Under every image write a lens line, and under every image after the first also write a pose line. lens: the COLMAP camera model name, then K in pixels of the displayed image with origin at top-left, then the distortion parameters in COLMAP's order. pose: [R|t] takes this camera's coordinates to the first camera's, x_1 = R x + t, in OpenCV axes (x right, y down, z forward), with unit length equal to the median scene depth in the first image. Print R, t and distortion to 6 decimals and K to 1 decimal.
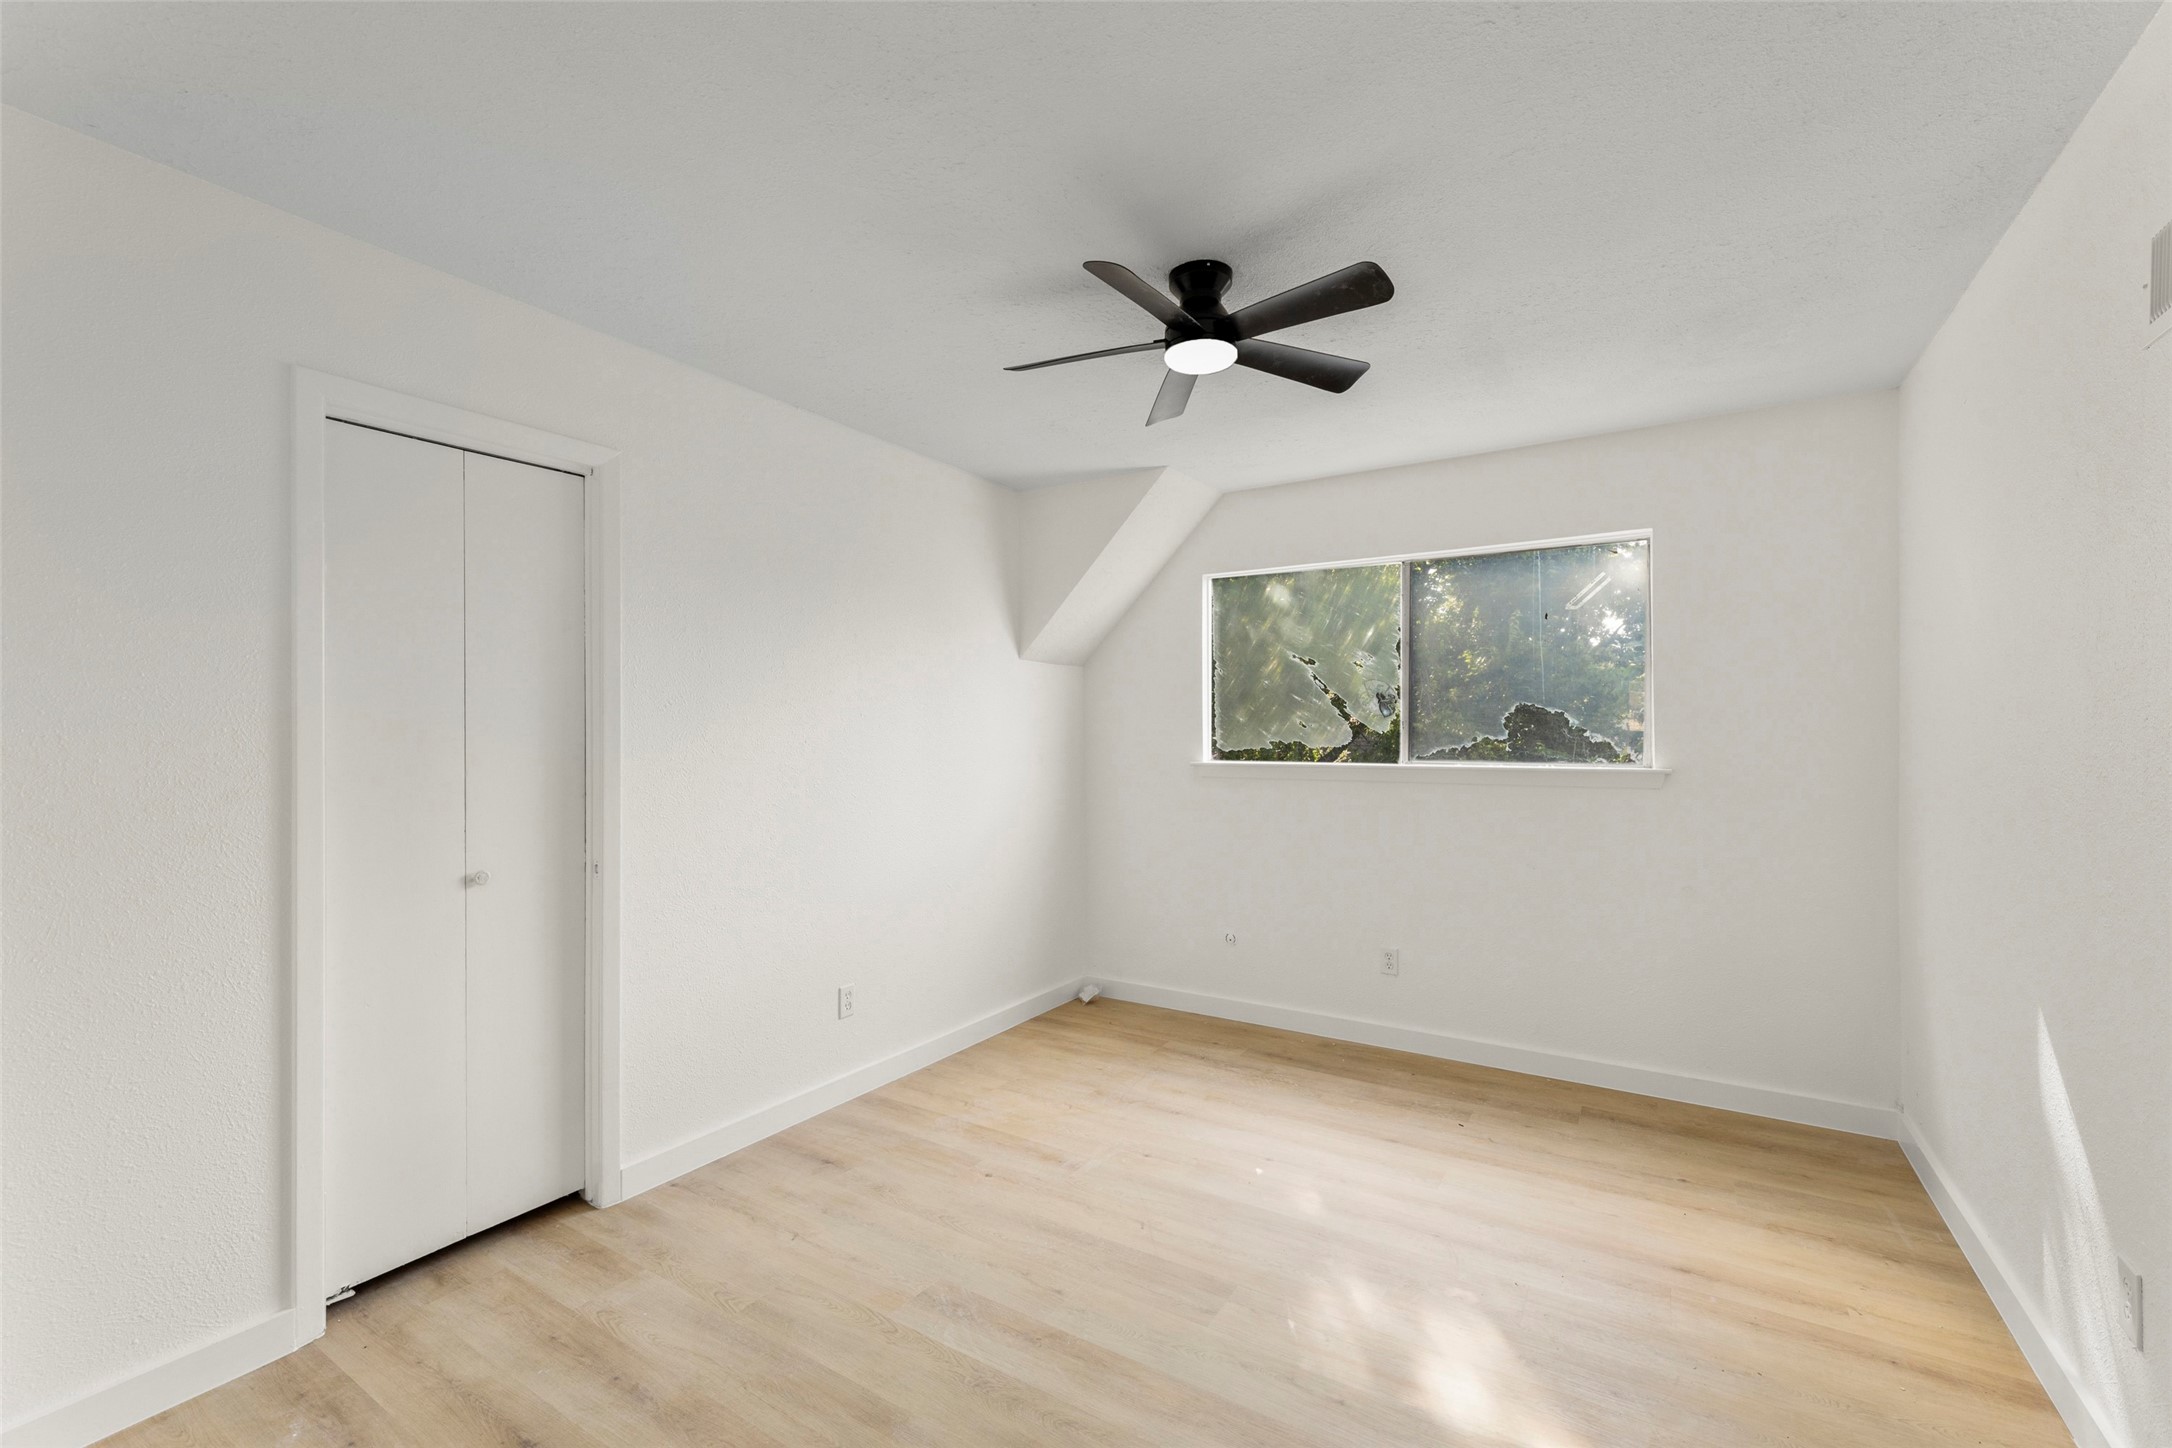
lens RADIAL K [[896.5, 0, 1092.0], [0, 896.5, 728.7], [0, 0, 1]] dist [0.001072, -0.000659]
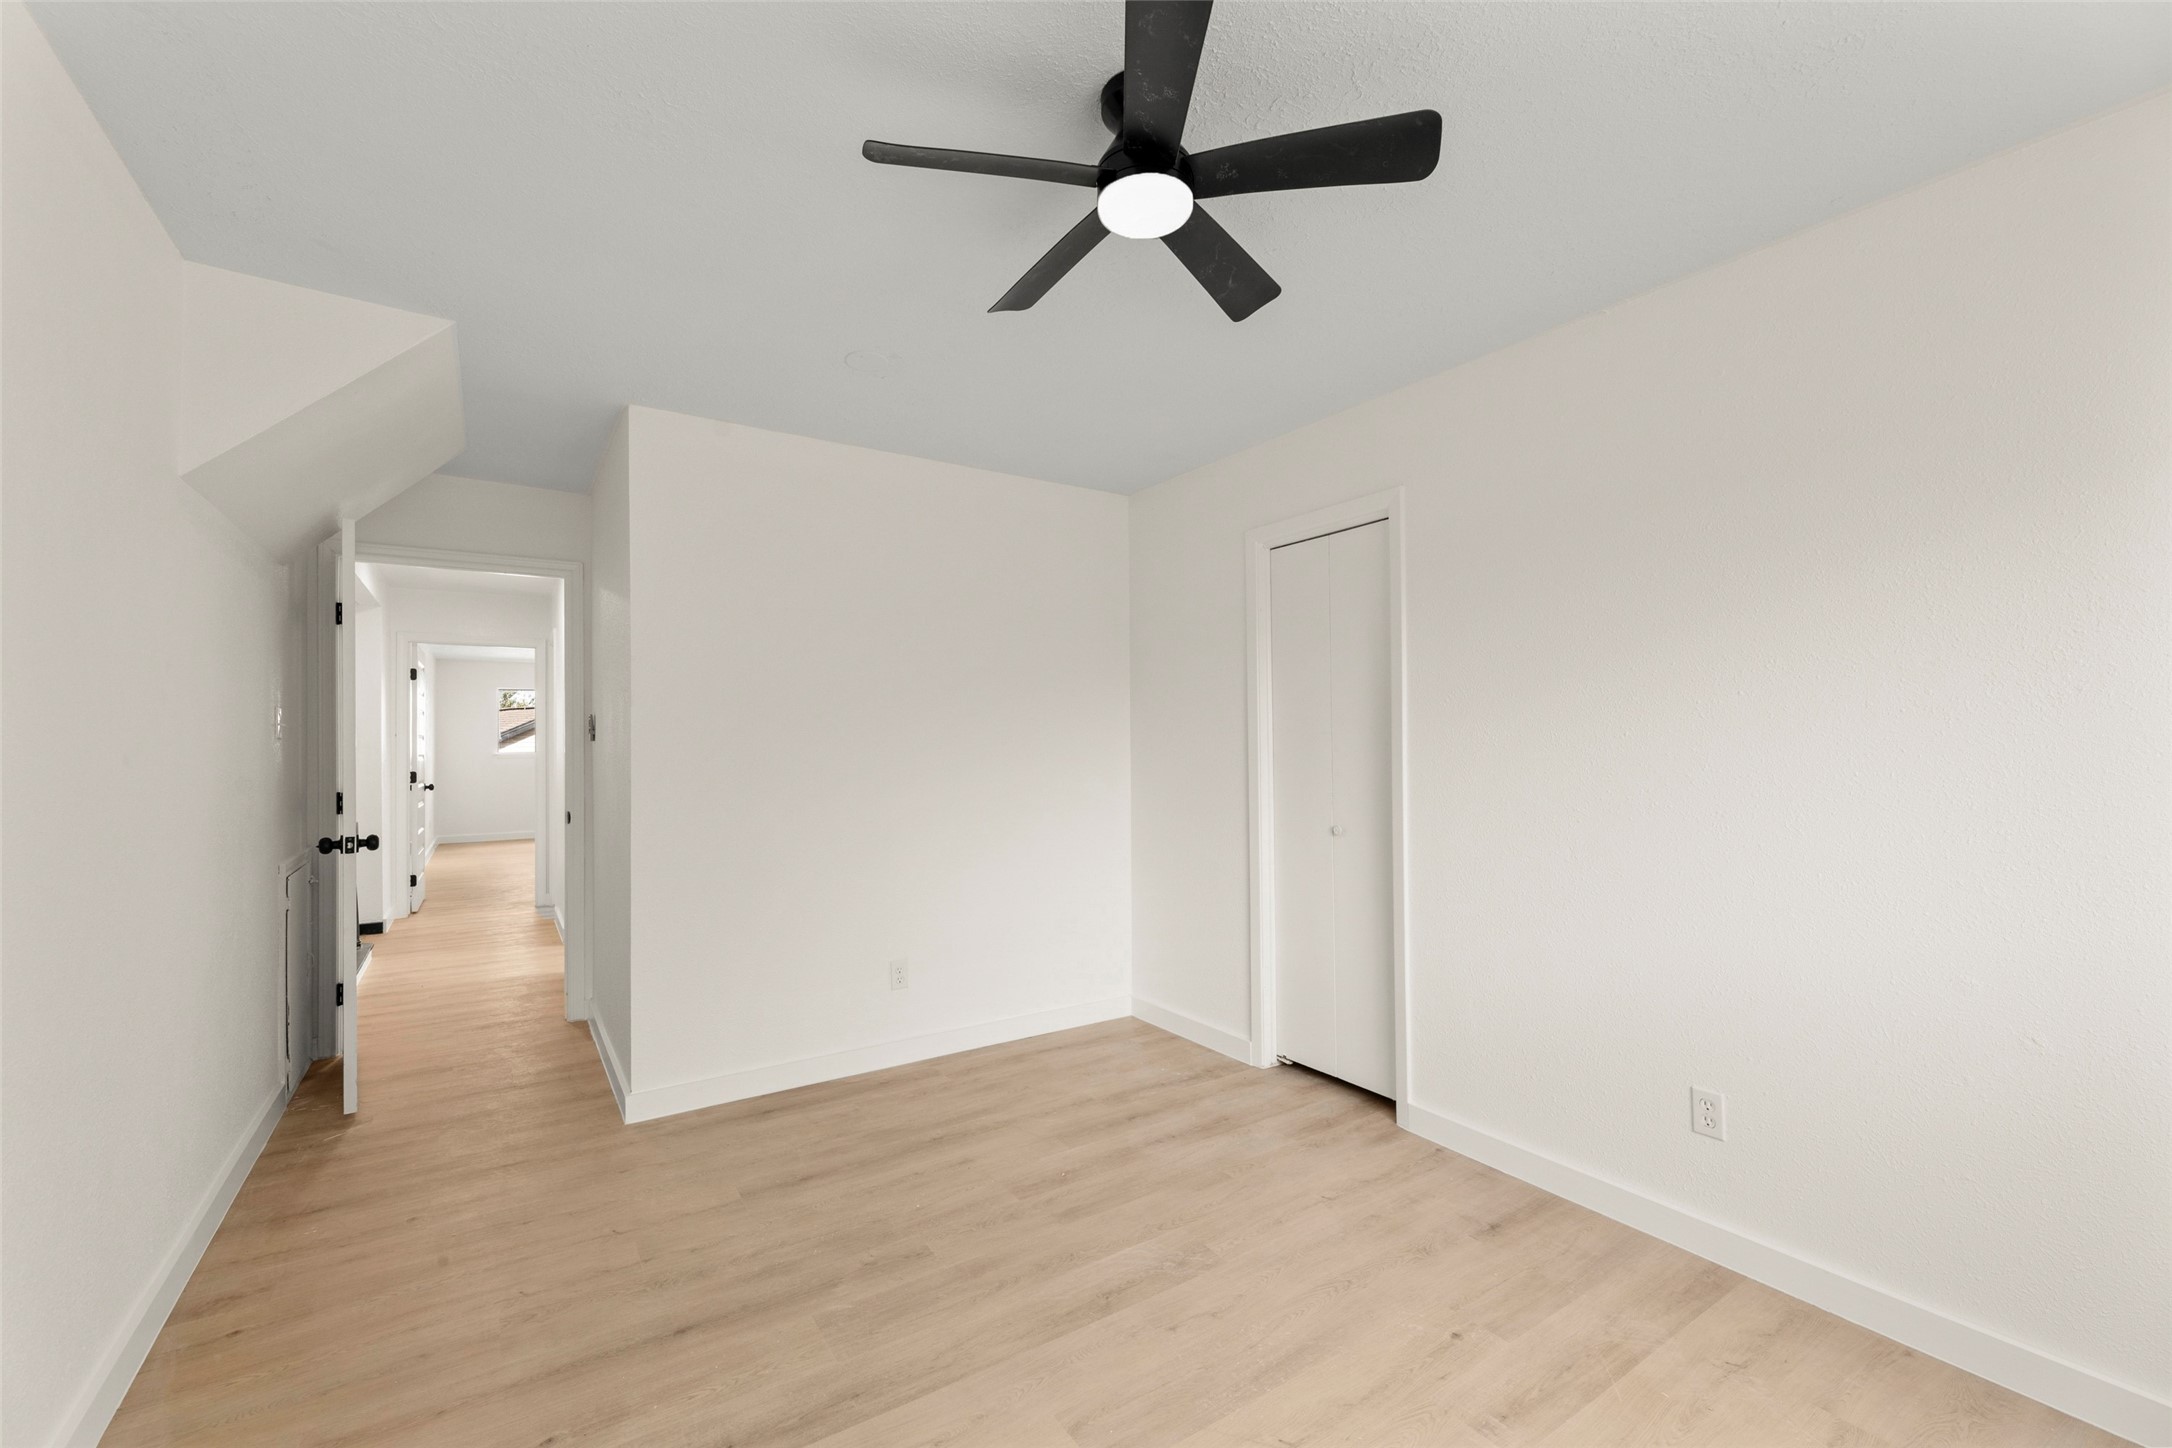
lens RADIAL K [[896.5, 0, 1092.5], [0, 896.5, 737.5], [0, 0, 1]] dist [0.001072, -0.000659]
pose [[-0.410619, -0.004267, -0.911797, 0.759187], [0.011522, 0.999885, -0.009868, 0.021309], [0.911734, -0.014558, -0.410523, 1.178972]]
